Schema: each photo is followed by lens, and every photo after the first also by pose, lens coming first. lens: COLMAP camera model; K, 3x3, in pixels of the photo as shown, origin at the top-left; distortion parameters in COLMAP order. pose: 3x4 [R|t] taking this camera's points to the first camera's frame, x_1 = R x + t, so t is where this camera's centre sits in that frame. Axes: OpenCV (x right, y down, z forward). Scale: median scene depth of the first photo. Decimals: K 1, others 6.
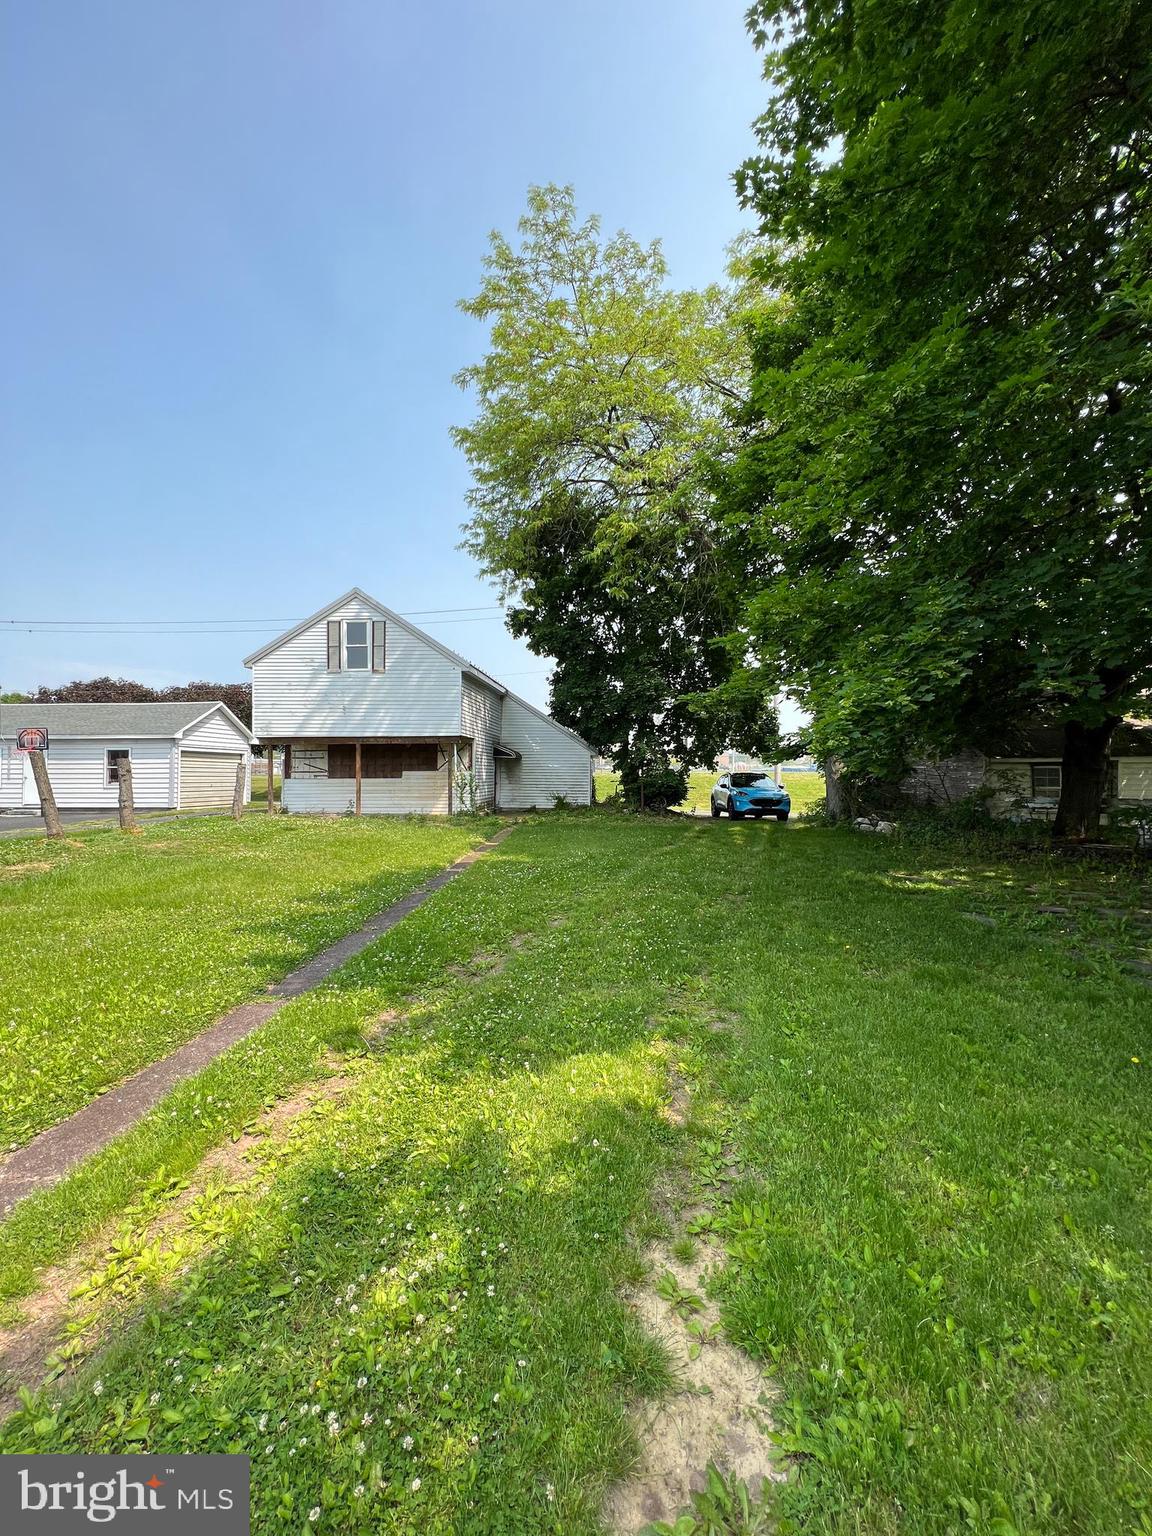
lens RADIAL K [[613.3, 0, 582.7], [0, 613.3, 766.0], [0, 0, 1]] dist [-0.000211, -0.000873]
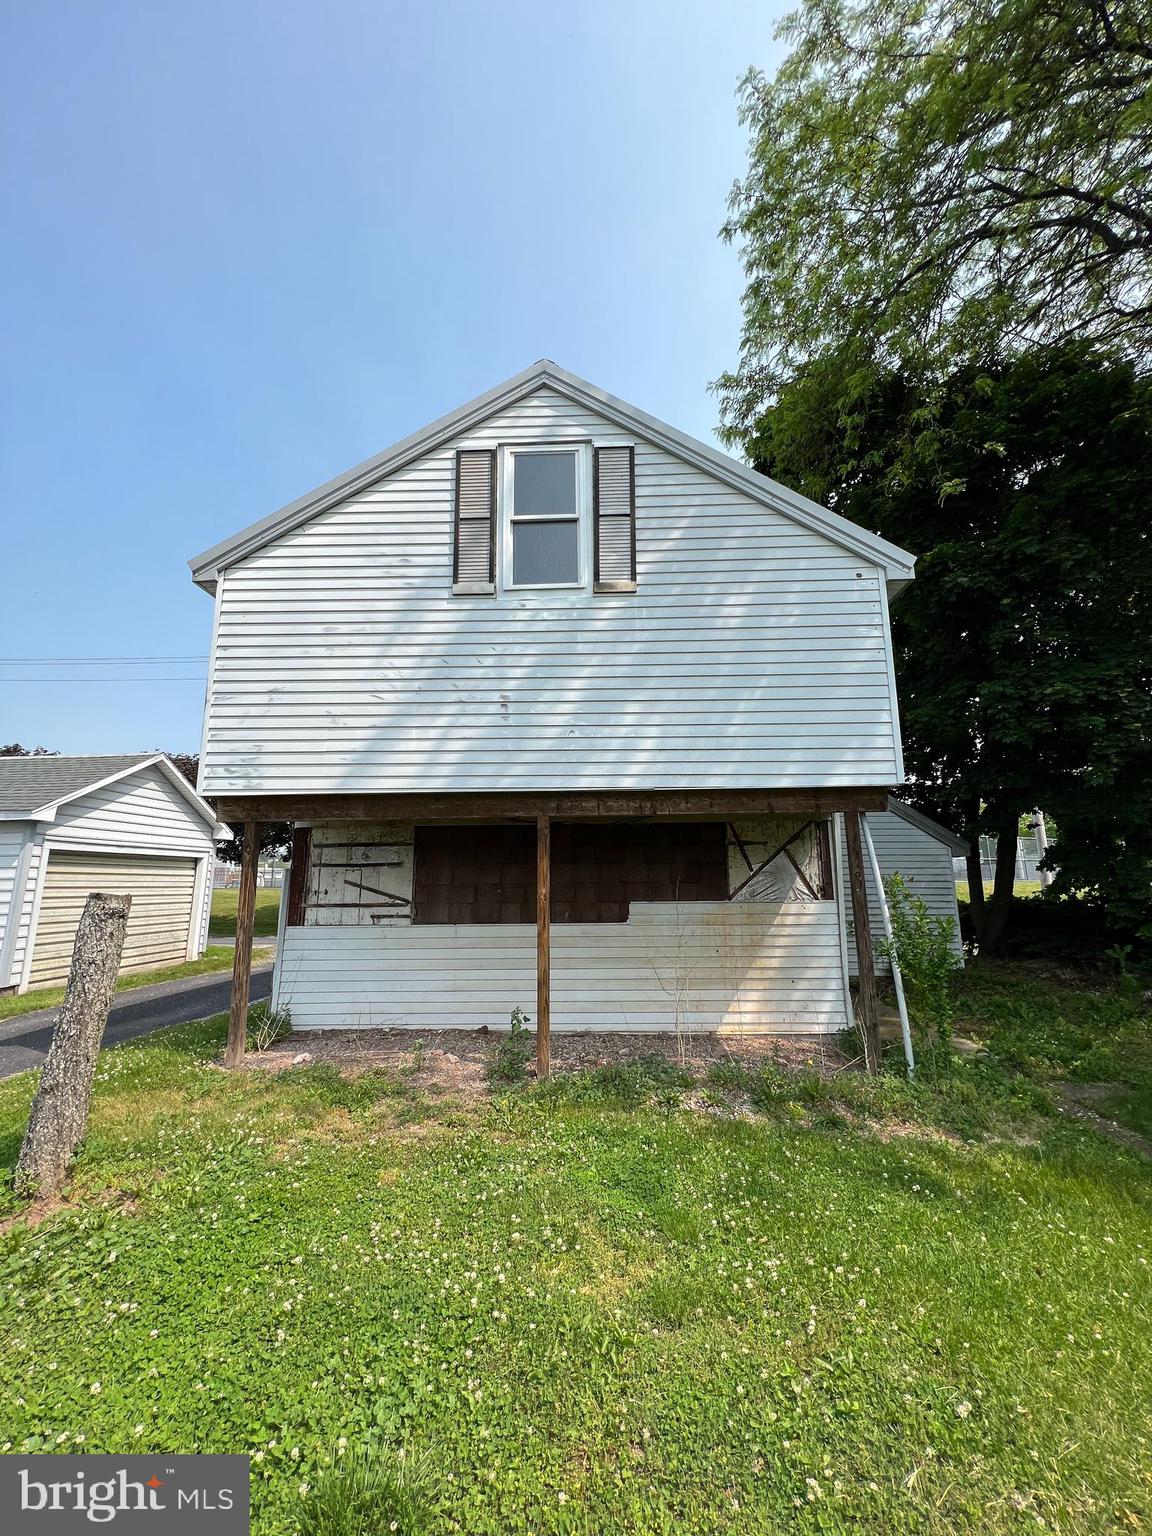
lens RADIAL K [[613.3, 0, 578.5], [0, 613.3, 769.7], [0, 0, 1]] dist [-0.000211, -0.000873]
pose [[0.999904, -0.001783, 0.013765, -0.330096], [0.004073, 0.985755, -0.168140, -0.007546], [-0.013269, 0.168180, 0.985667, 0.649427]]
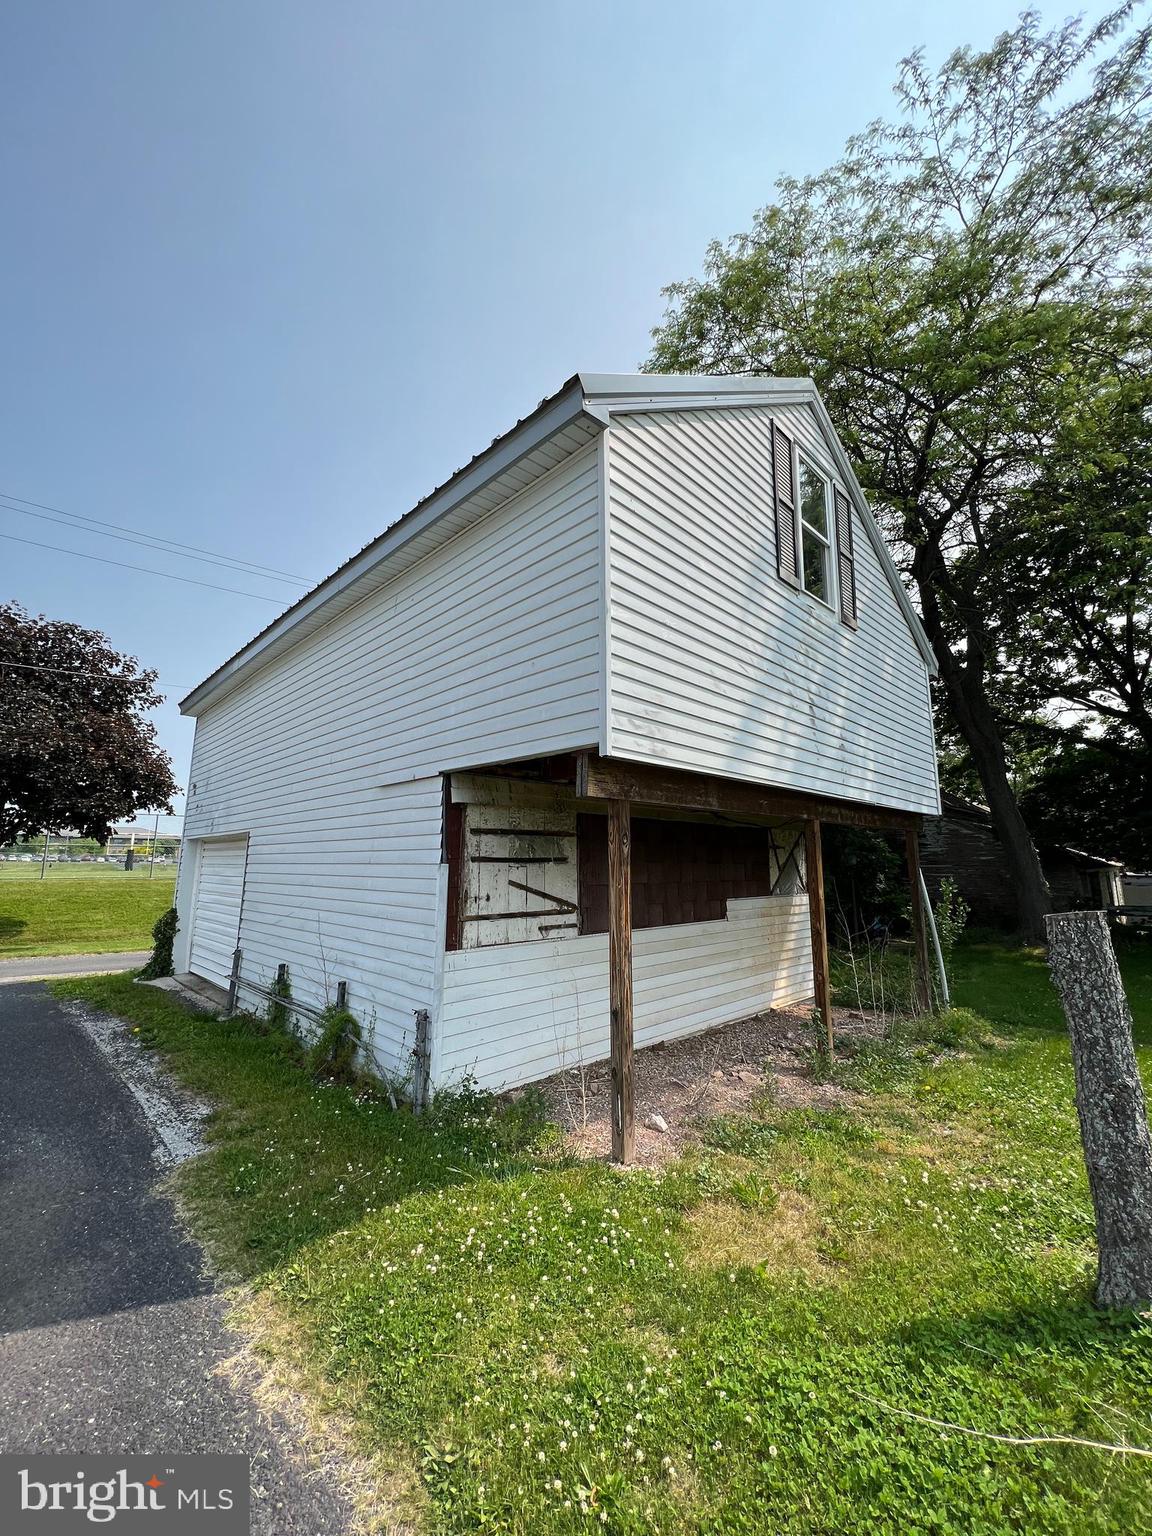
lens RADIAL K [[613.3, 0, 577.1], [0, 613.3, 768.7], [0, 0, 1]] dist [-0.000211, -0.000873]
pose [[0.677621, 0.119973, 0.725560, -0.639222], [-0.010437, 0.988073, -0.153632, -0.011965], [-0.735338, 0.096532, 0.670791, 0.818095]]
